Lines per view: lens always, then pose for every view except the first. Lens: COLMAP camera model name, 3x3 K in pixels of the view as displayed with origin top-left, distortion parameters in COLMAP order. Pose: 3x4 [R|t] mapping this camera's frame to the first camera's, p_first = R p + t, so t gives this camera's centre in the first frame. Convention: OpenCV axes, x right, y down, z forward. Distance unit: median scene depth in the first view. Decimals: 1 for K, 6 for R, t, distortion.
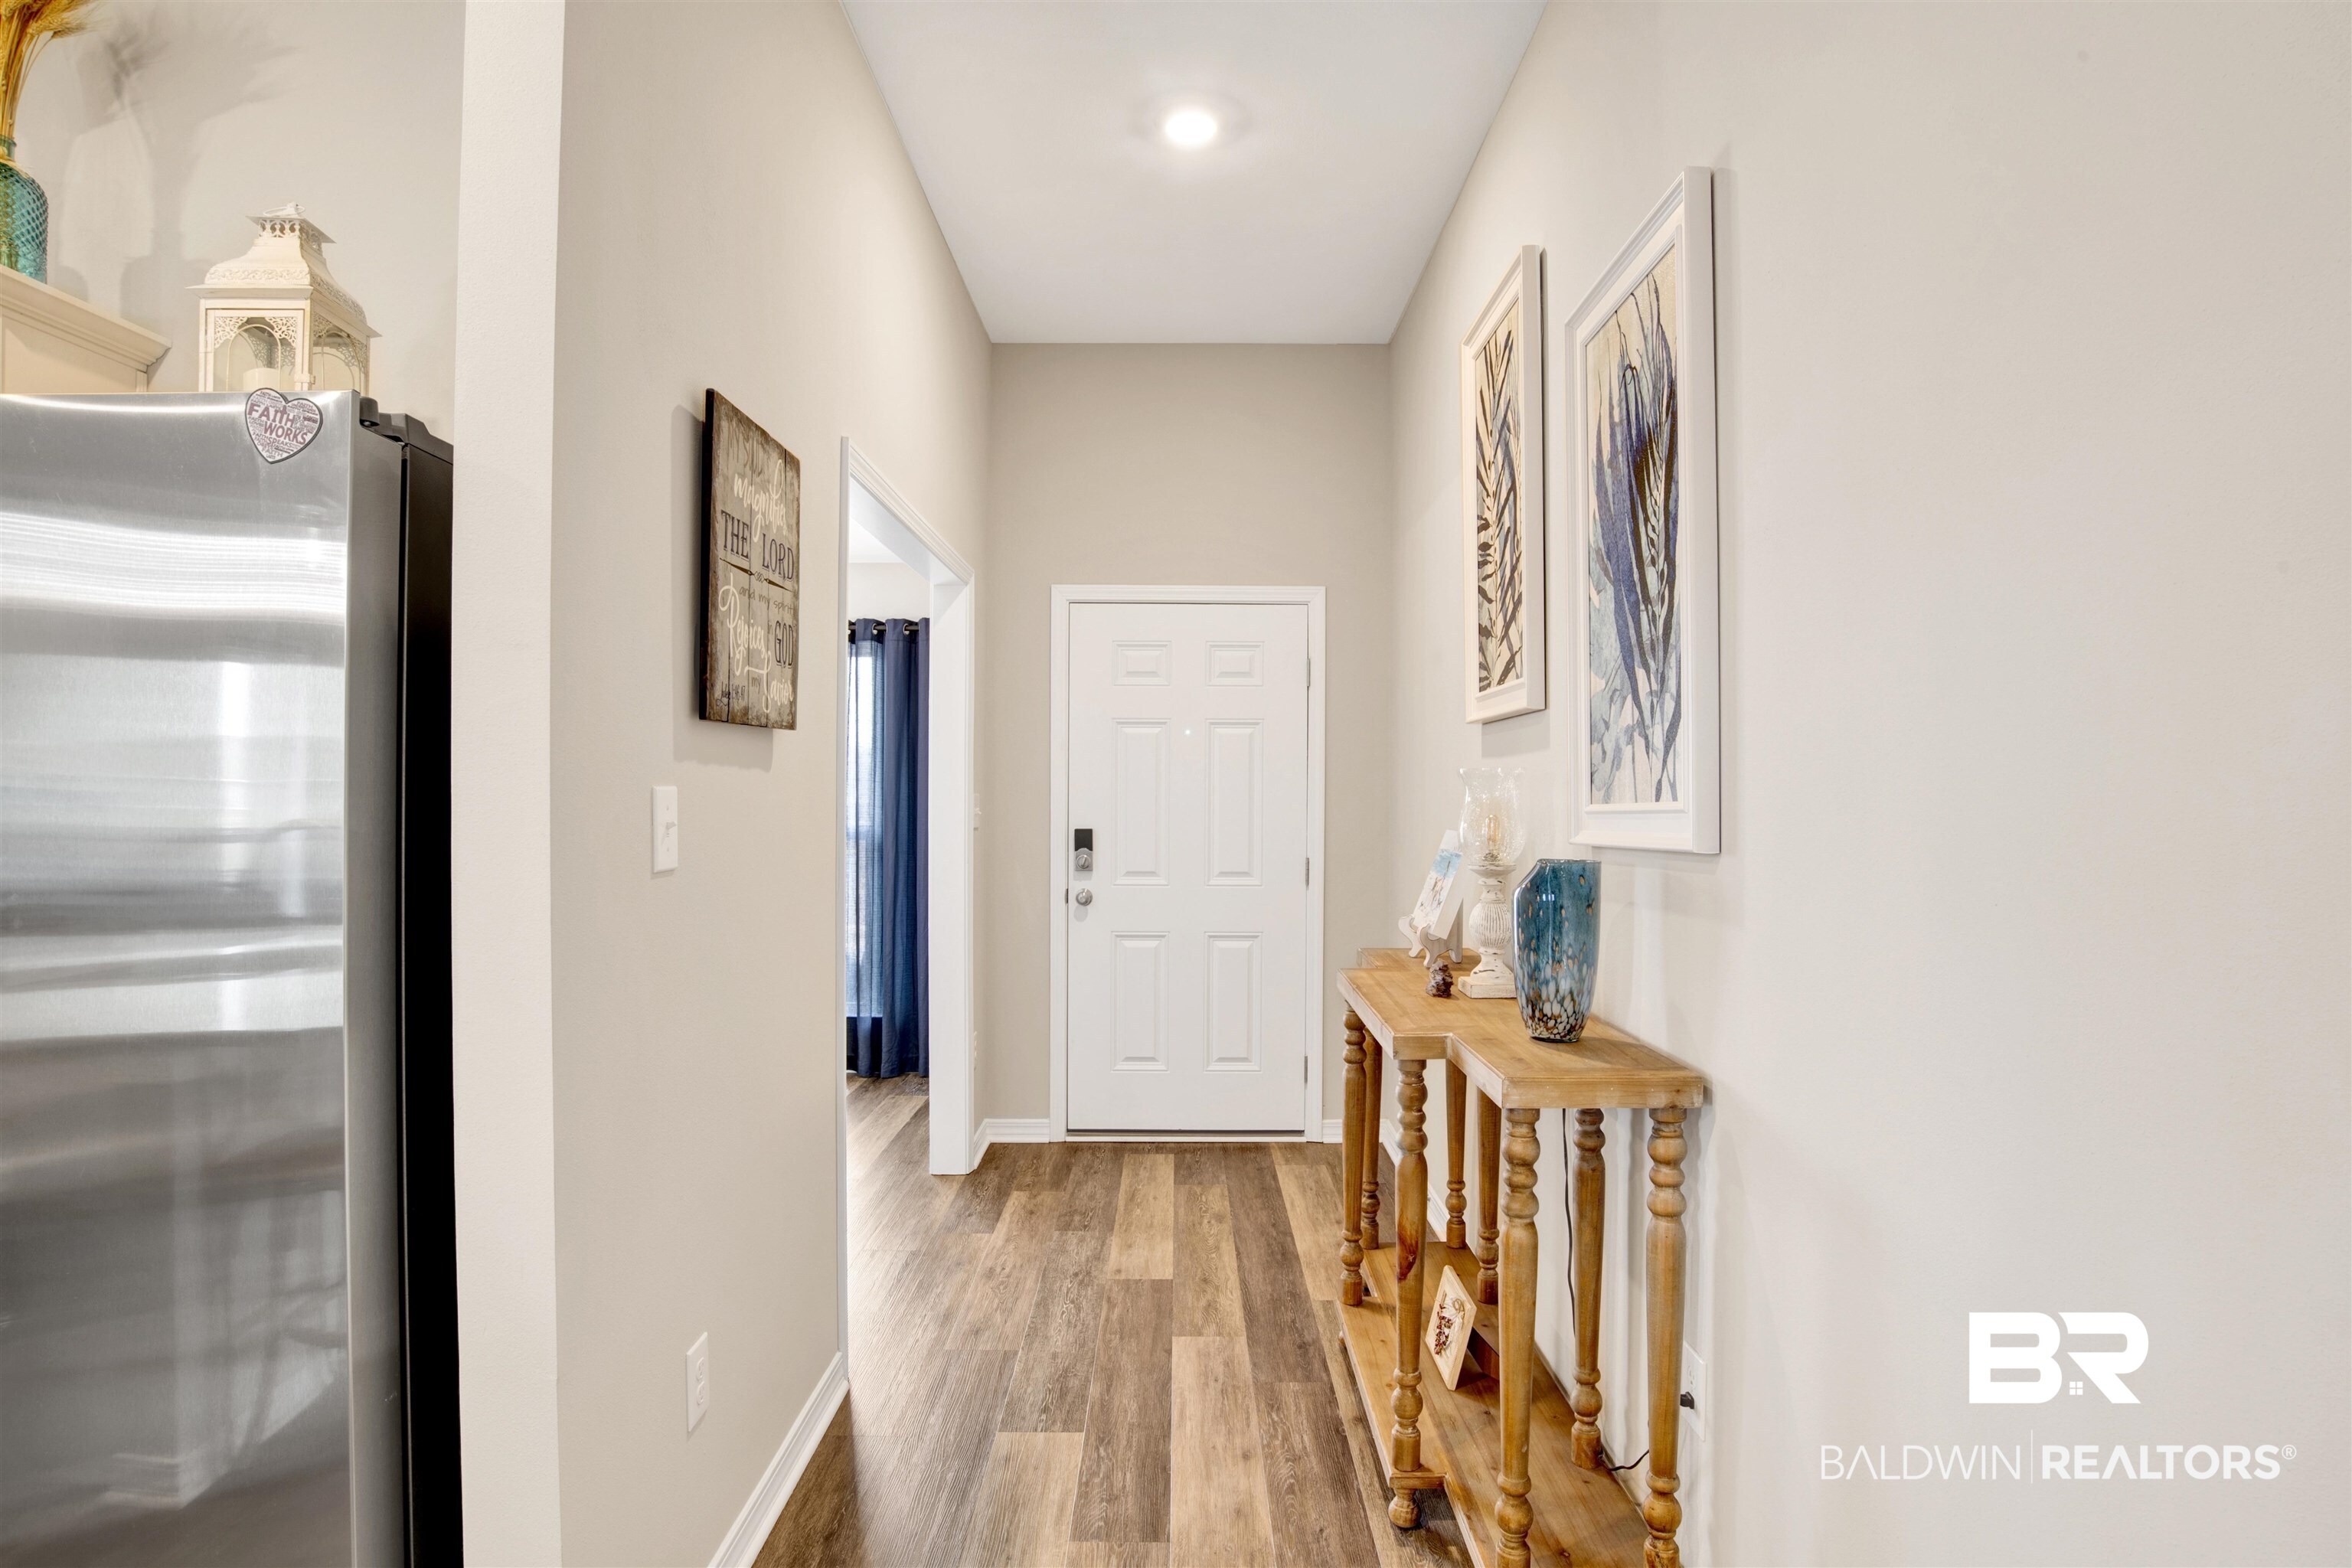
lens RADIAL K [[1222.4, 0, 1182.2], [0, 1222.4, 777.9], [0, 0, 1]] dist [-0.069911, 0.025236]
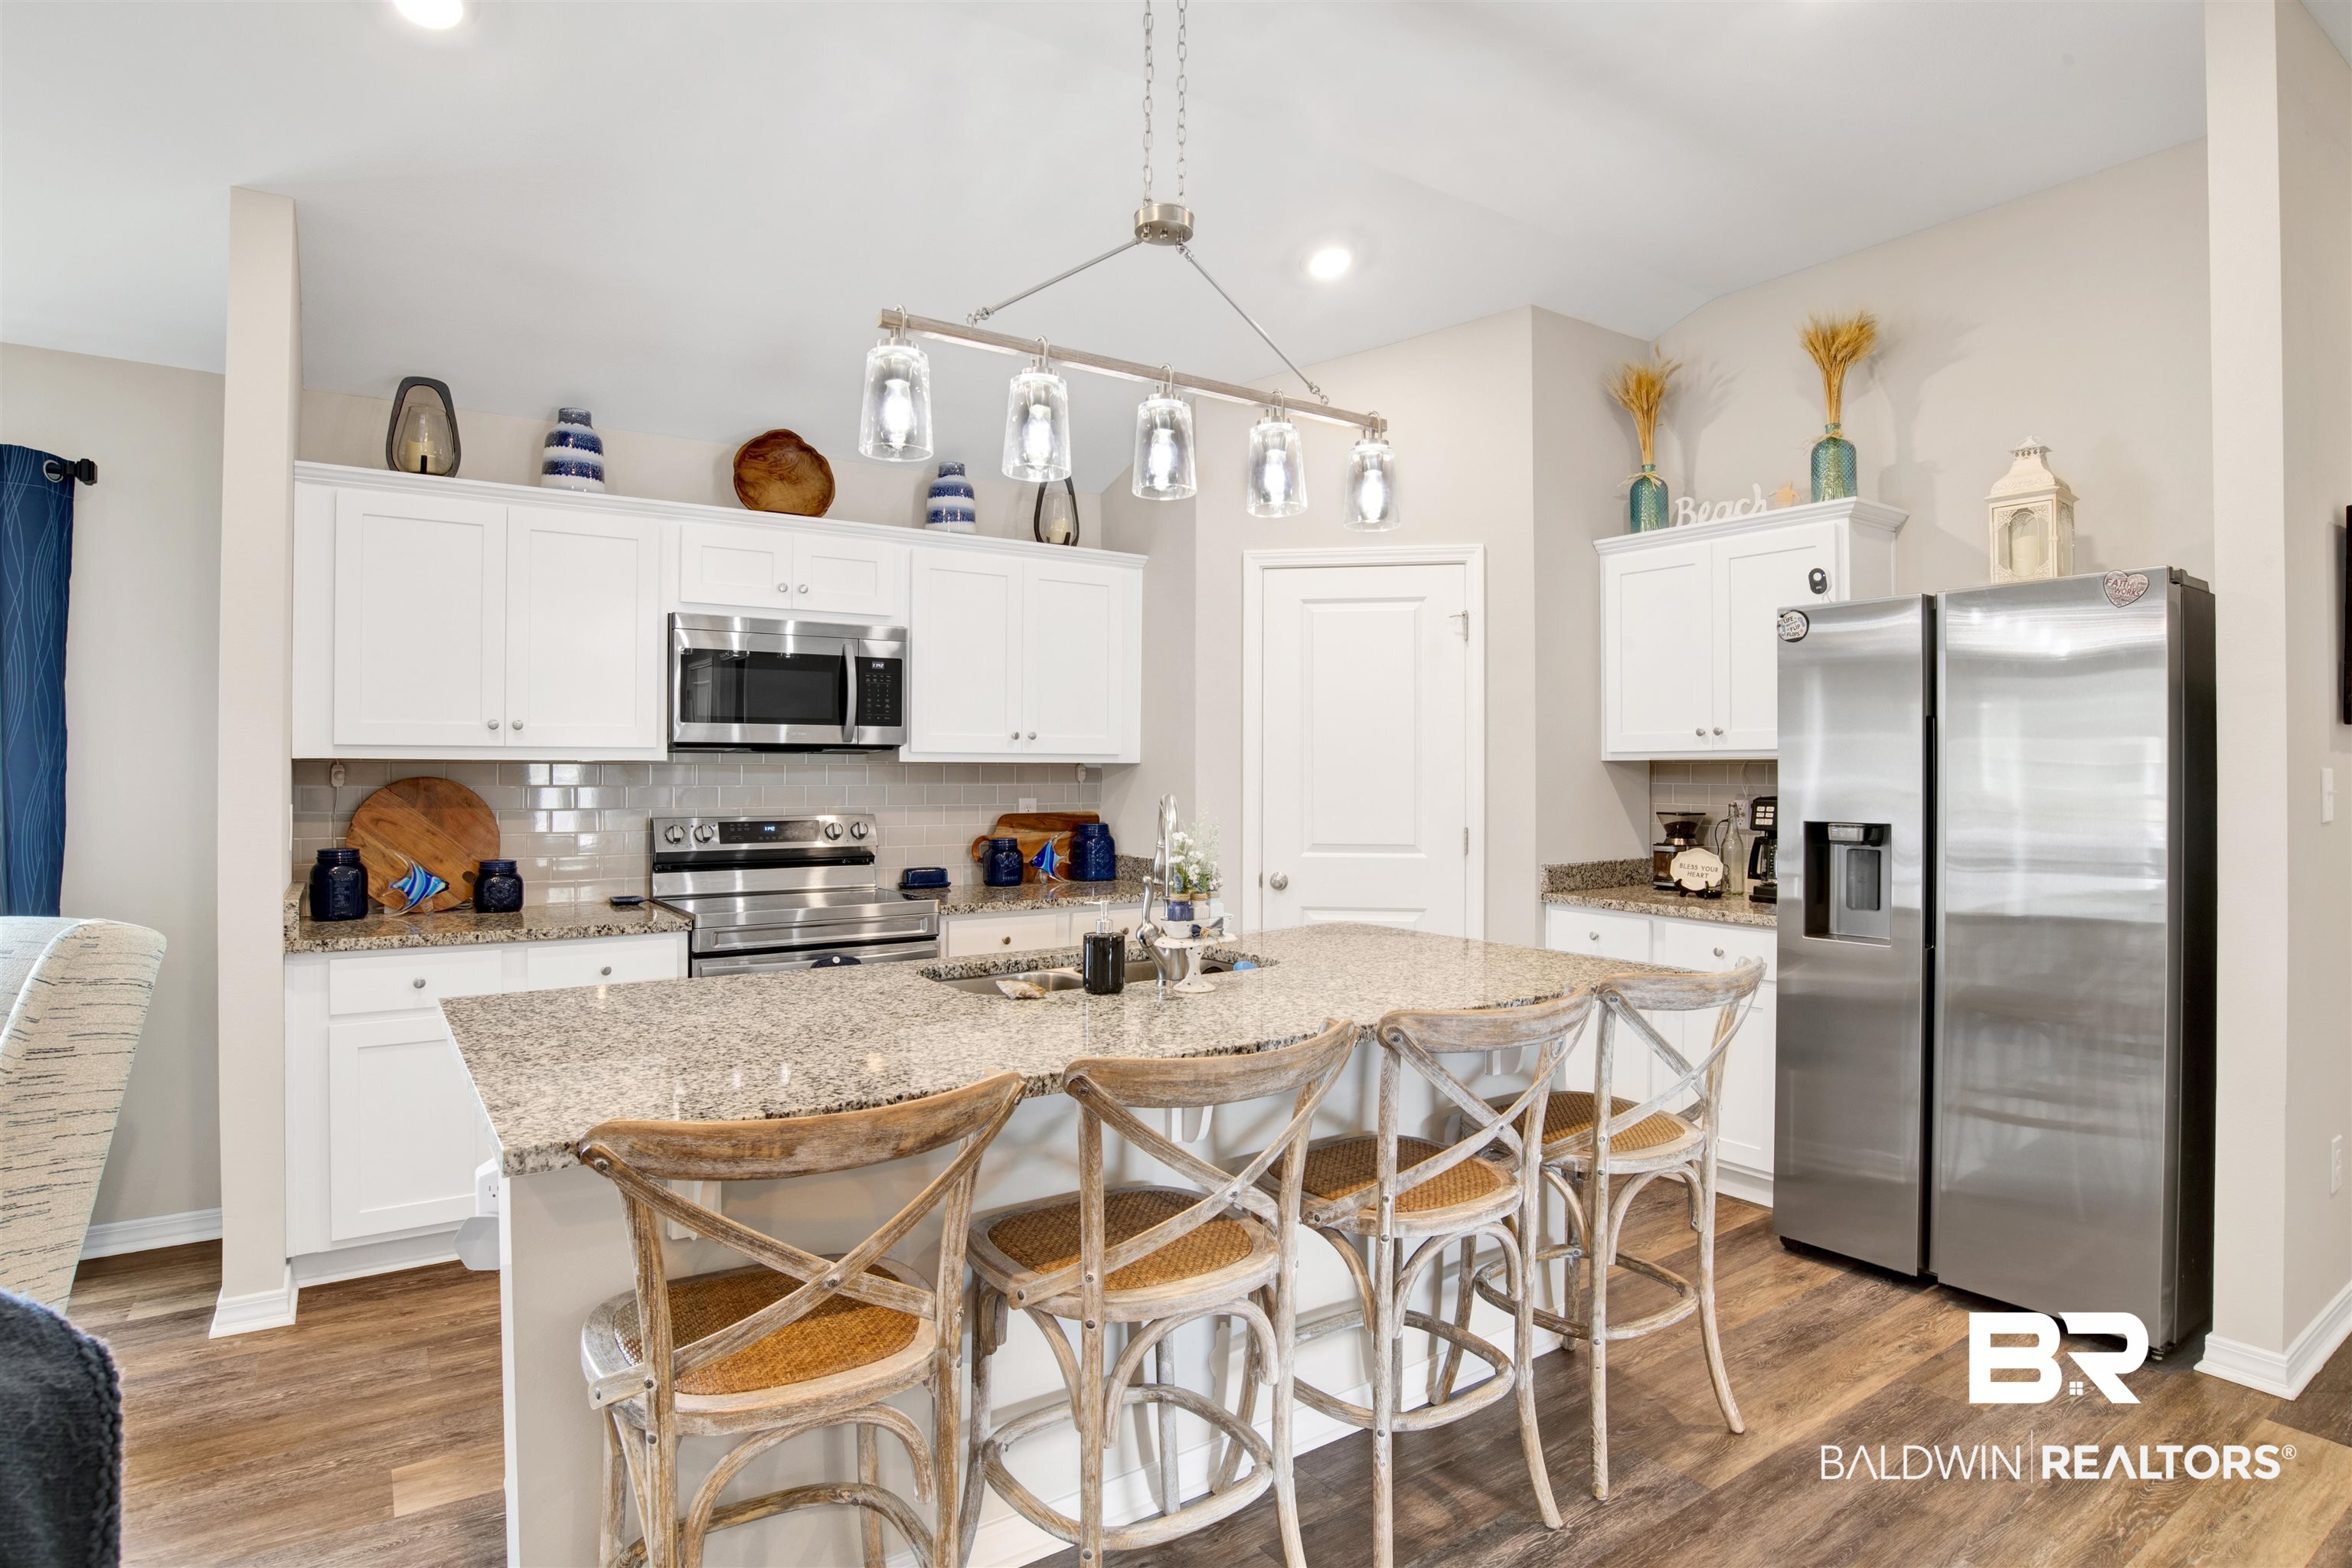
lens RADIAL K [[1261.9, 0, 1172.9], [0, 1261.9, 748.5], [0, 0, 1]] dist [-0.045721, 0.003067]
pose [[0.567955, -0.015360, -0.822916, 0.020665], [0.009680, 0.999881, -0.011982, -0.013094], [0.823003, -0.001160, 0.568036, -1.045701]]
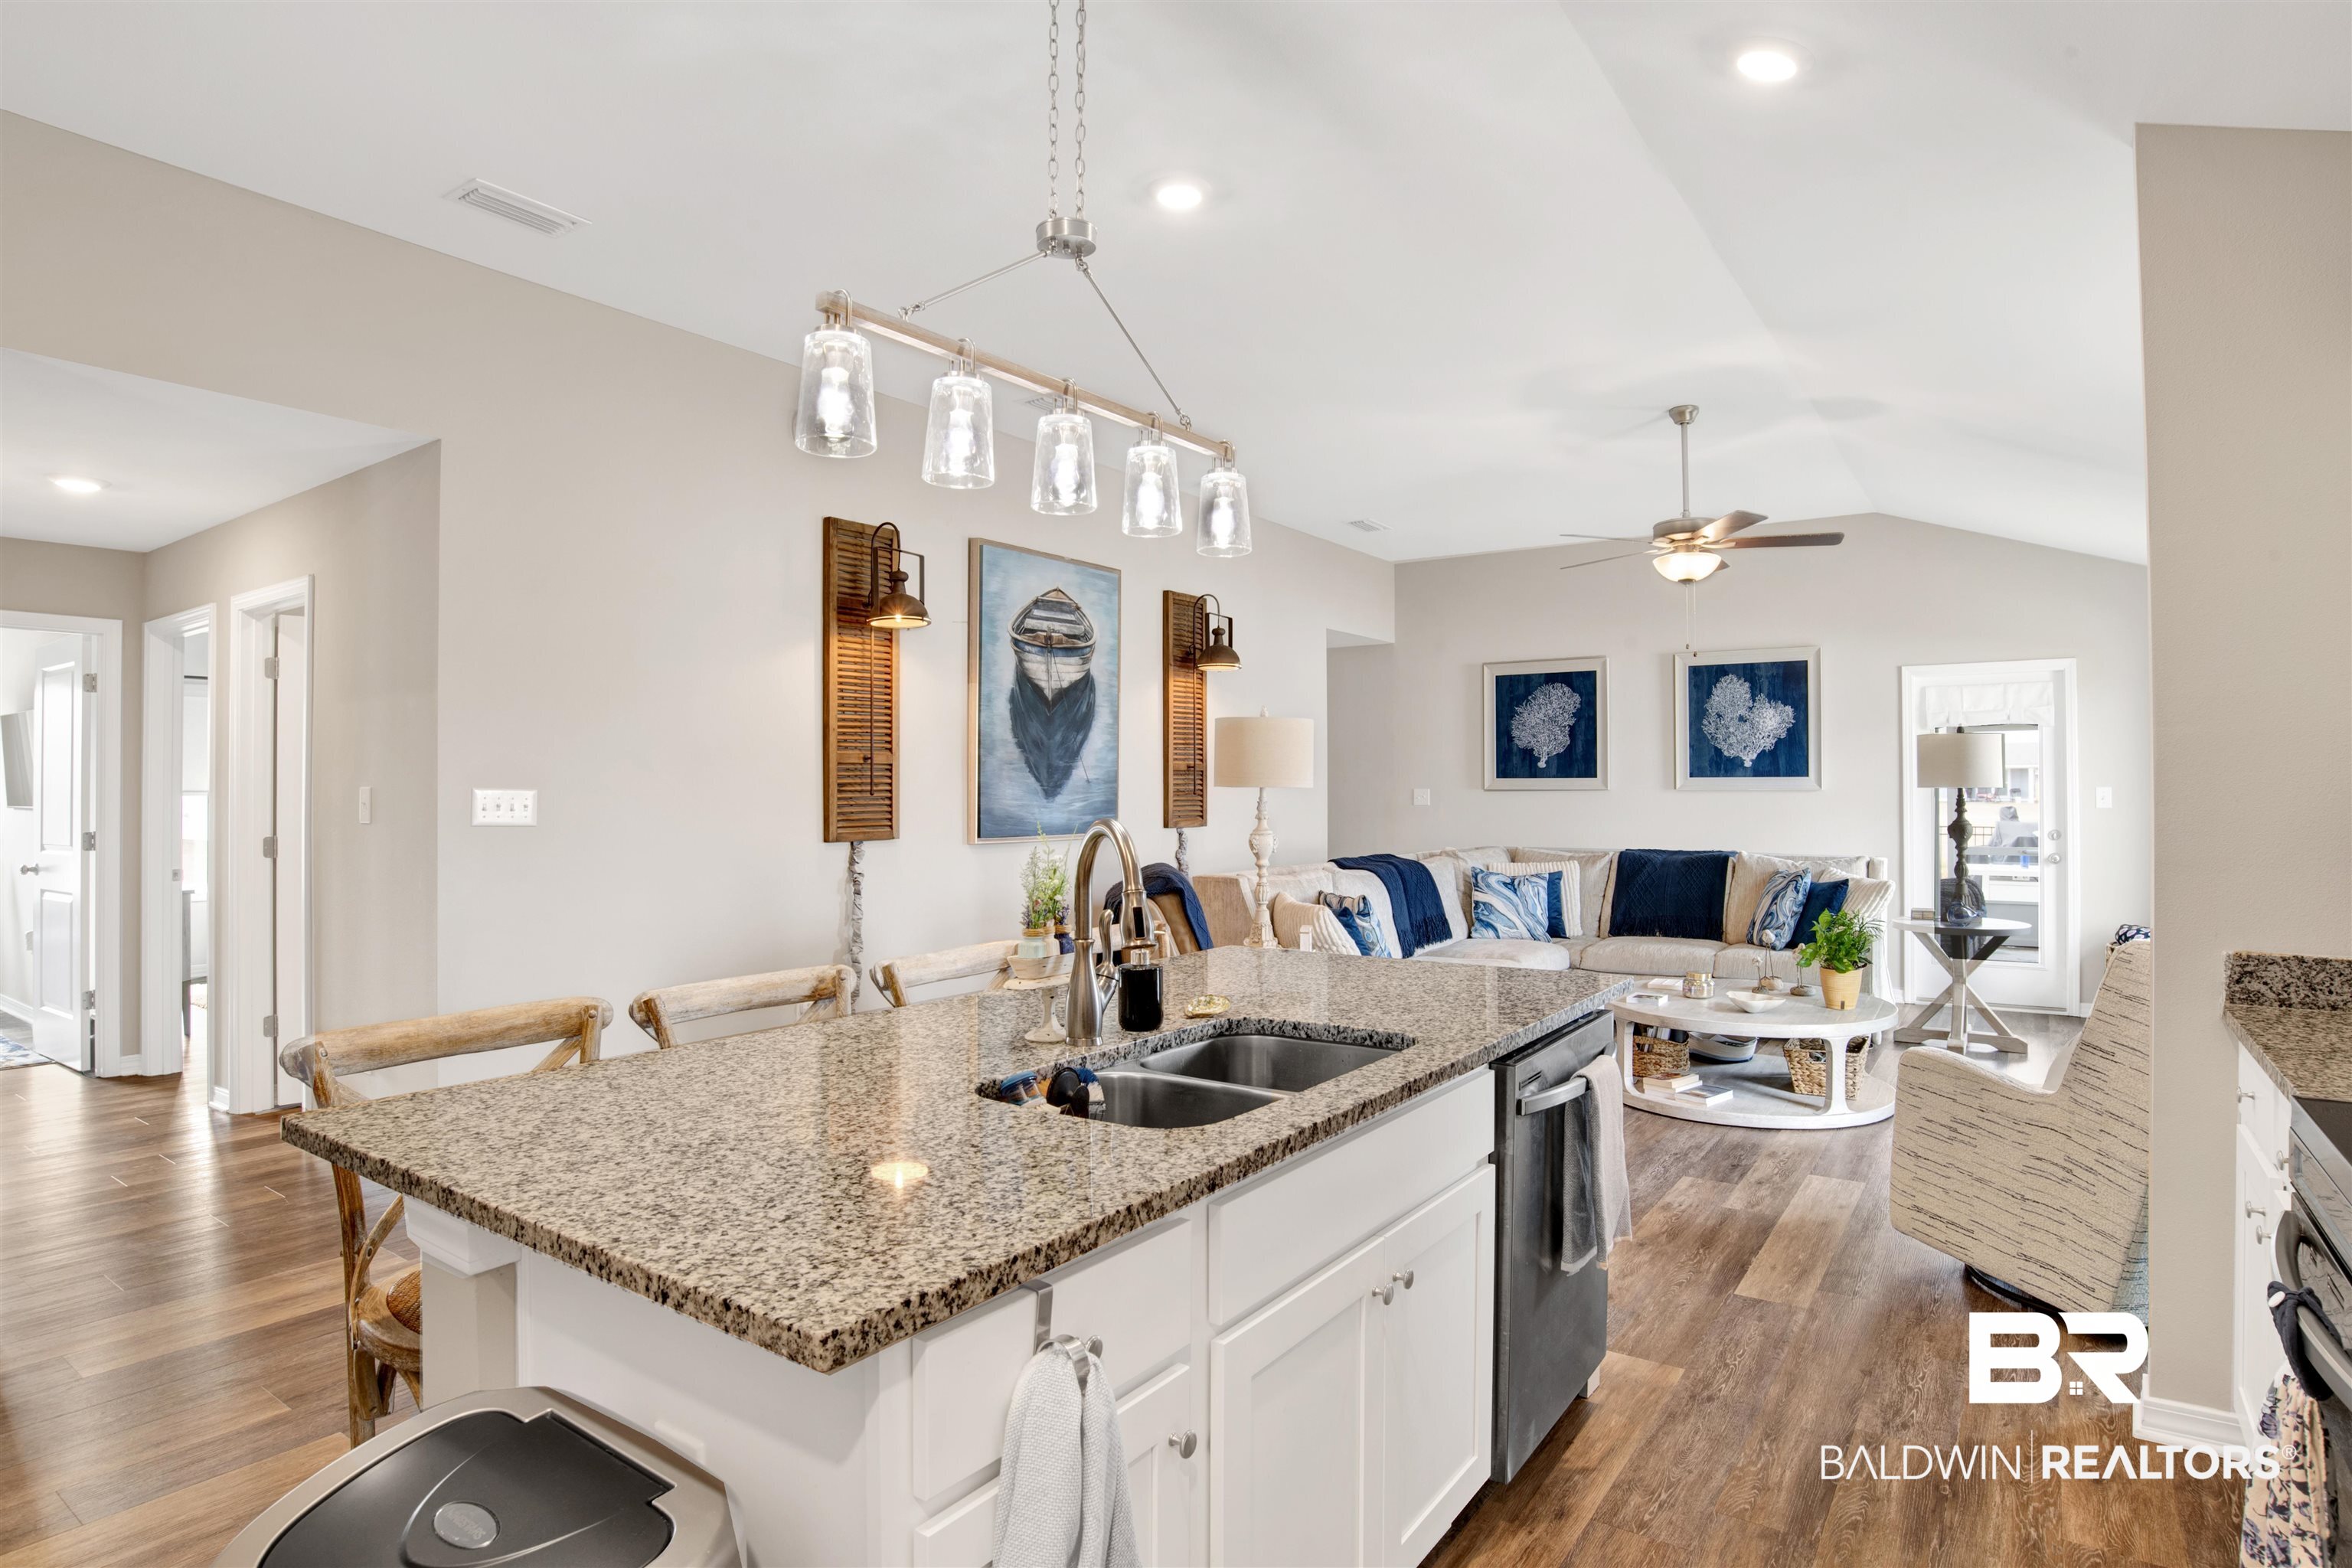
lens RADIAL K [[1222.4, 0, 1182.2], [0, 1222.4, 777.9], [0, 0, 1]] dist [-0.069911, 0.025236]
pose [[-0.818406, 0.005763, 0.574612, -1.843546], [-0.009082, 0.999695, -0.022962, 0.011626], [-0.574569, -0.024011, -0.818104, 0.619037]]
